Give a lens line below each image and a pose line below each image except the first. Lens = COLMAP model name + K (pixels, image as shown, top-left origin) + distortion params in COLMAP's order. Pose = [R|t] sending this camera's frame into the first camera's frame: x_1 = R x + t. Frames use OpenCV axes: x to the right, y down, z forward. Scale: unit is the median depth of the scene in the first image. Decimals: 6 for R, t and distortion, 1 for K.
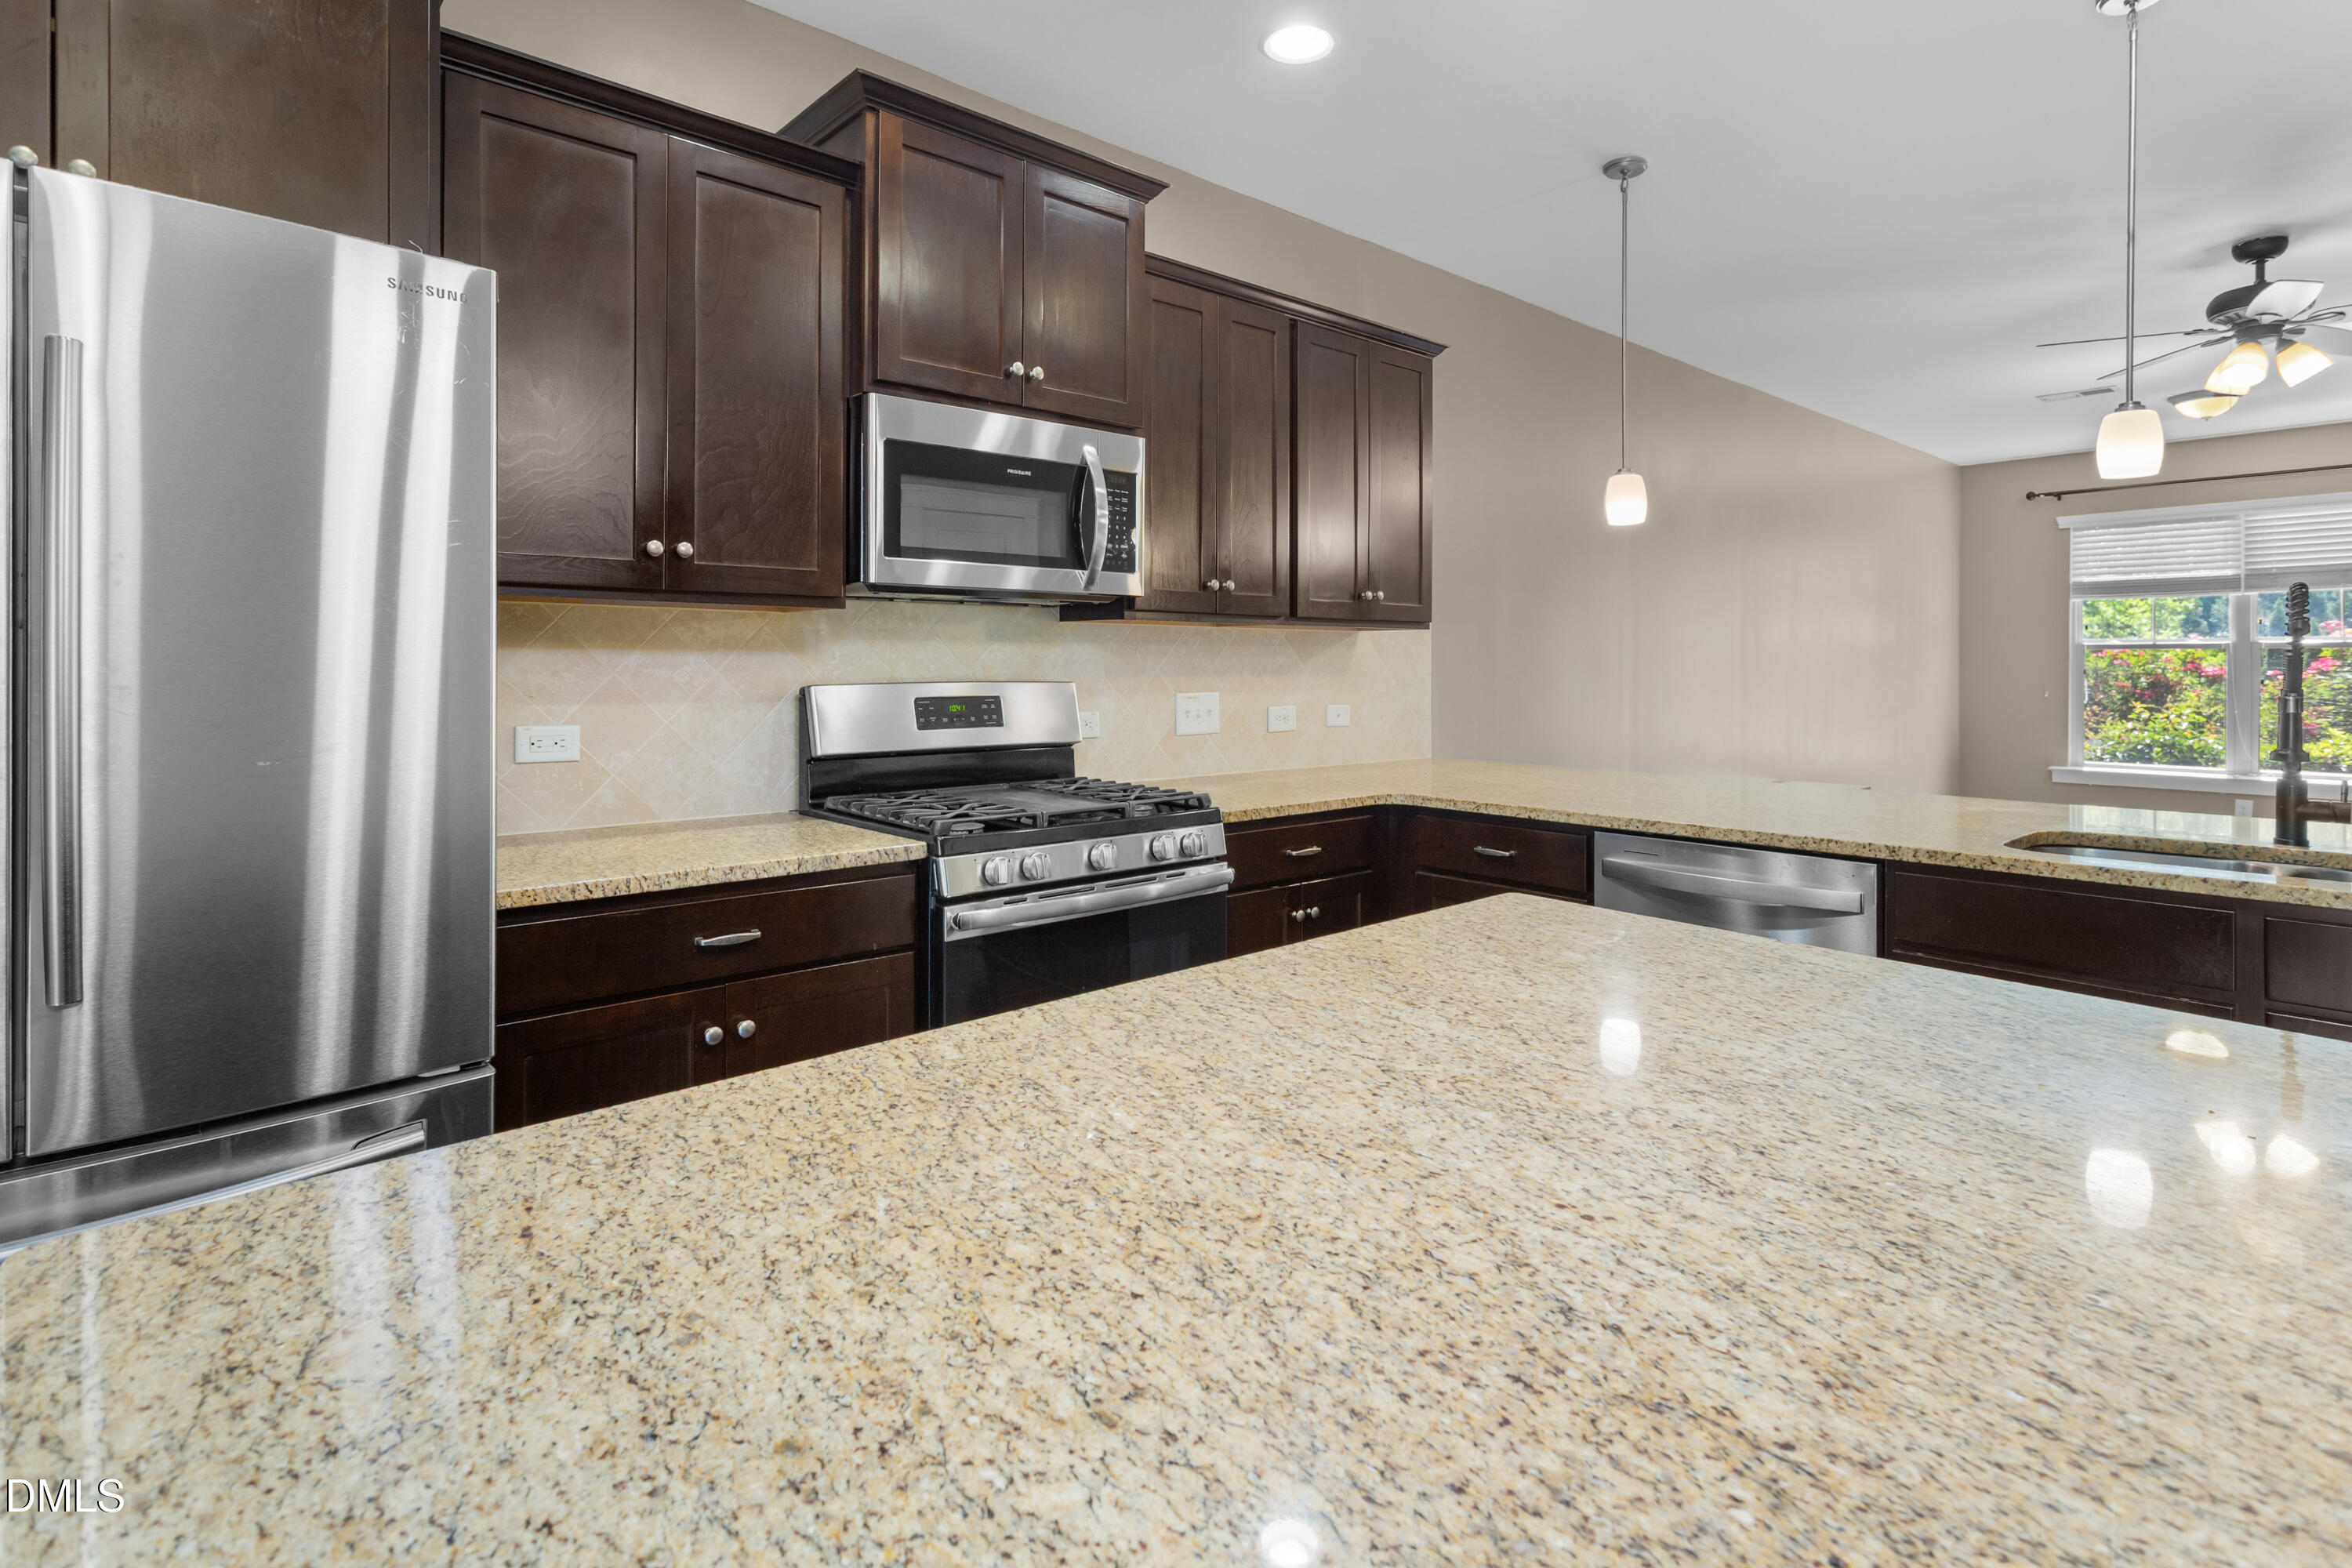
lens RADIAL K [[1168.9, 0, 1183.9], [0, 1168.9, 669.2], [0, 0, 1]] dist [-0.016961, 0.013614]
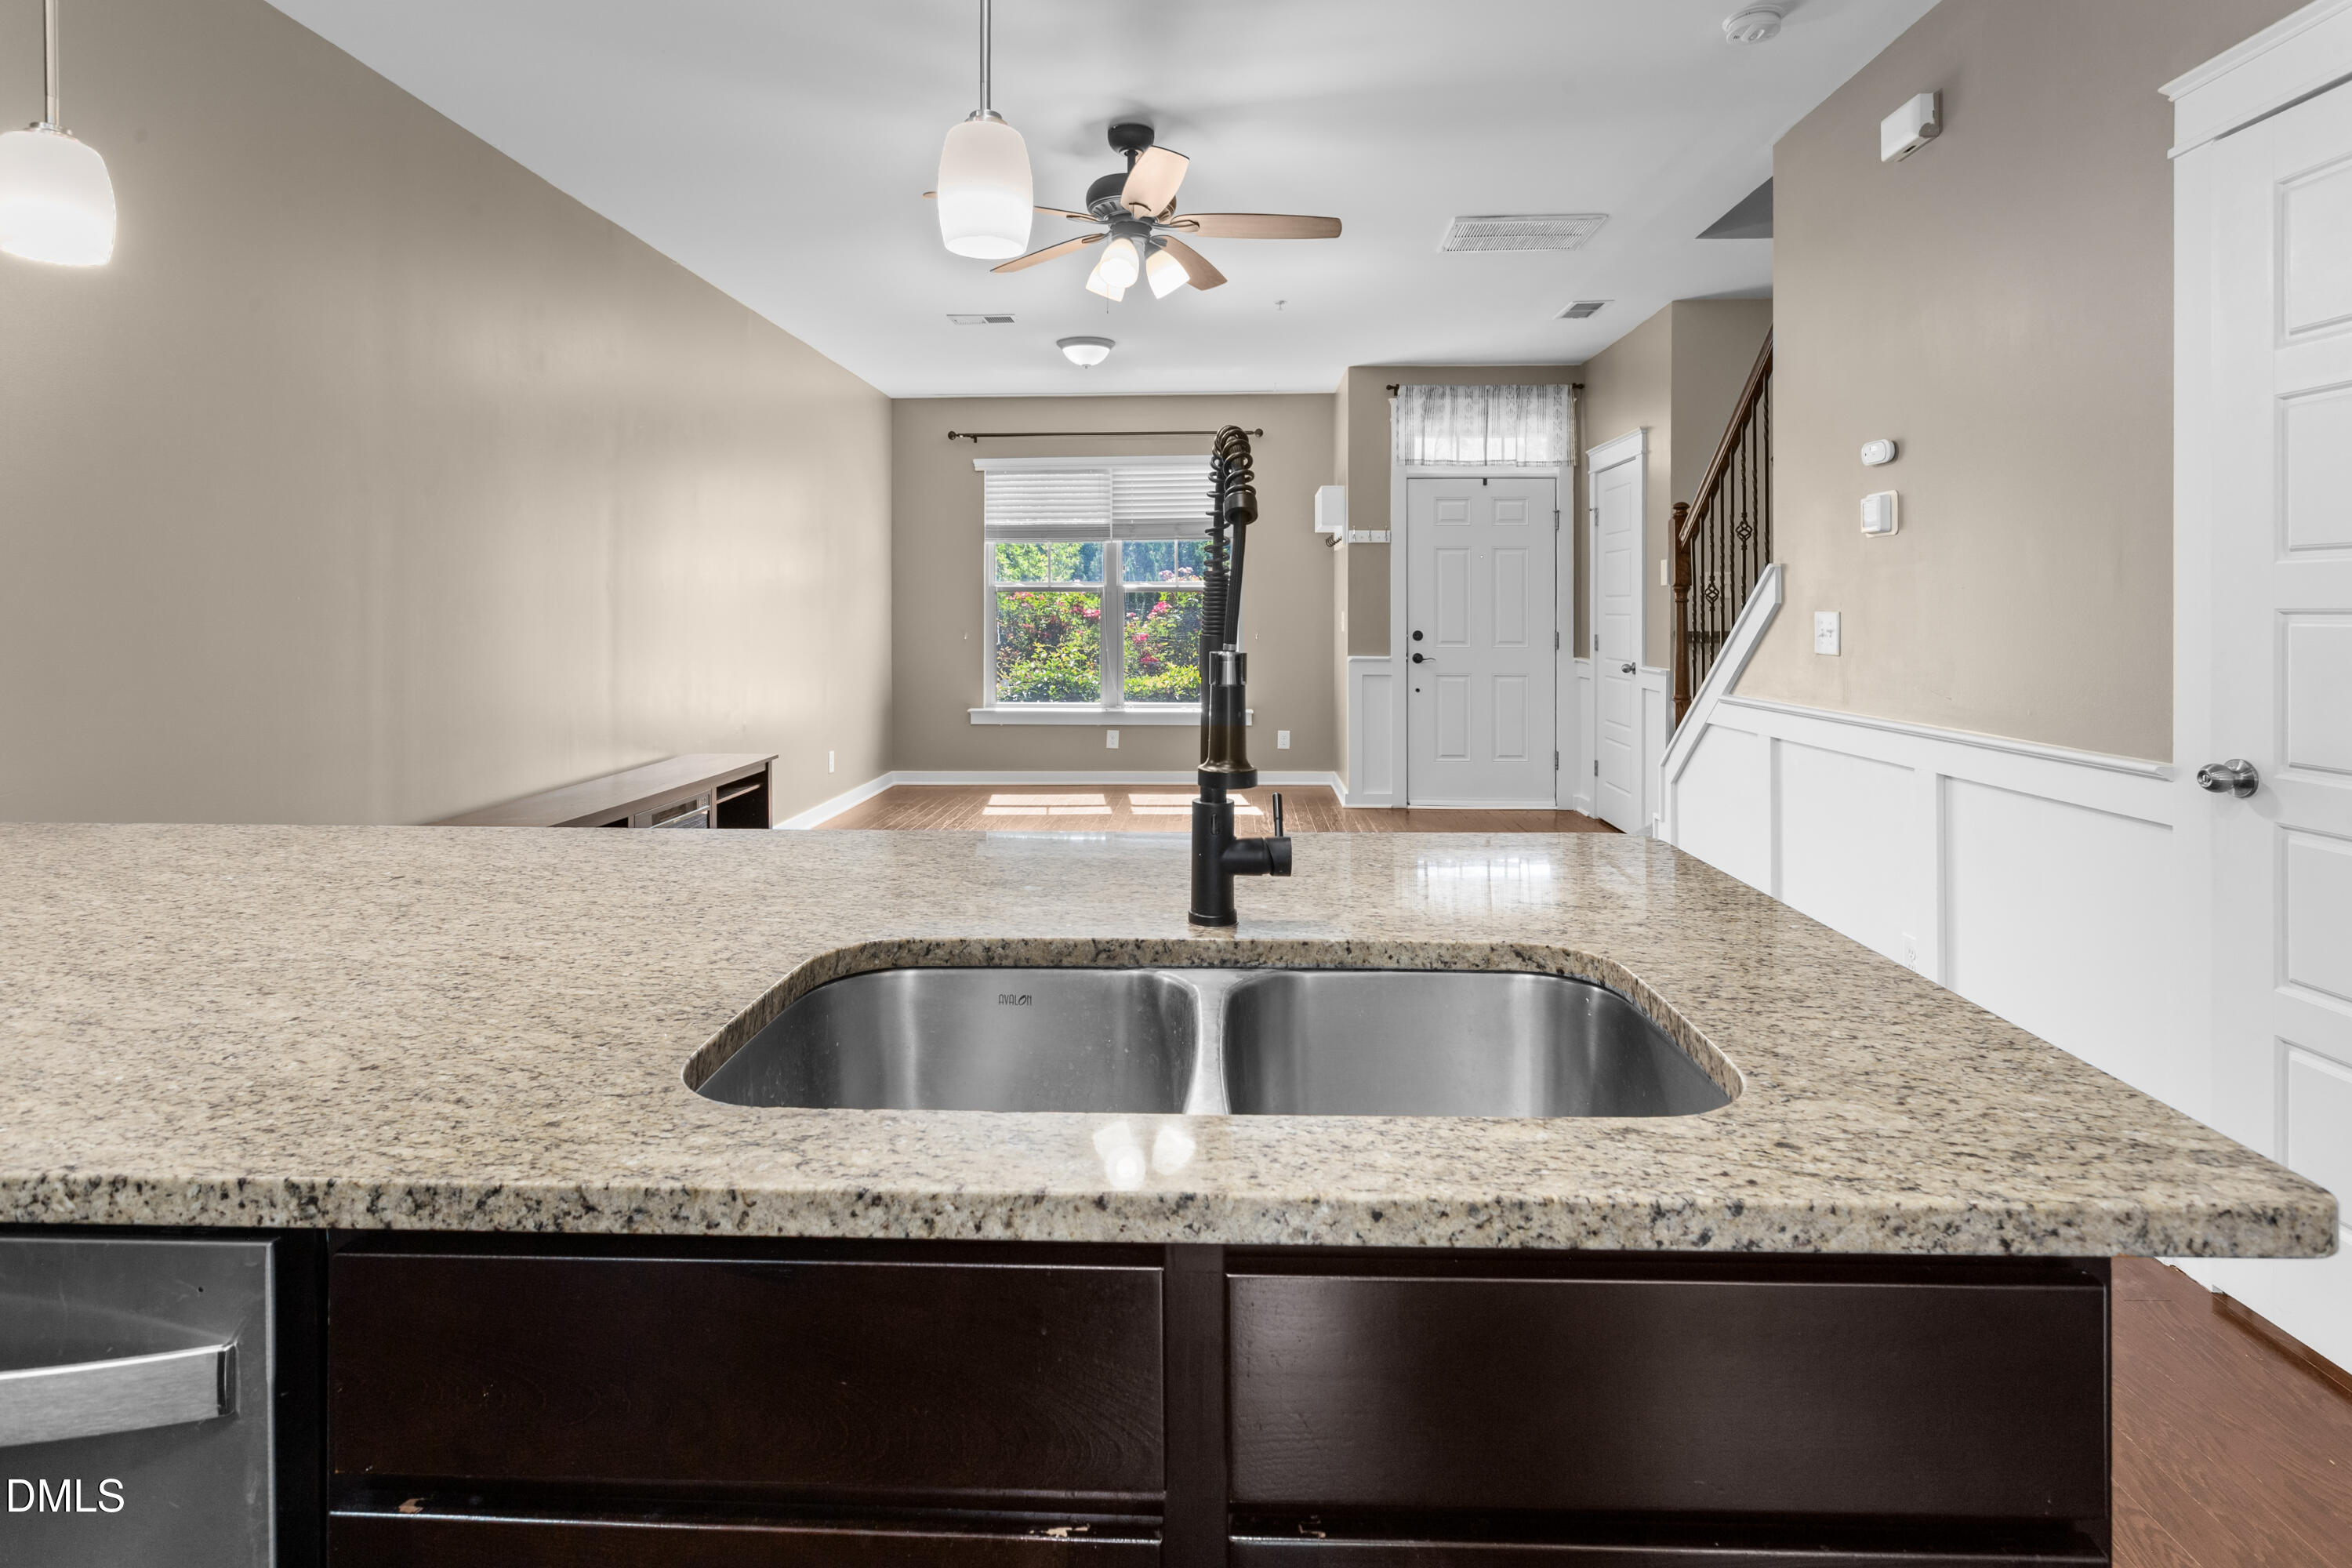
lens RADIAL K [[1191.1, 0, 1161.4], [0, 1191.1, 607.9], [0, 0, 1]] dist [0.006558, 0.000635]
pose [[0.707780, -0.000312, 0.706432, 0.152831], [0.004471, 0.999982, -0.004038, 0.001962], [-0.706418, 0.006017, 0.707769, 0.175413]]
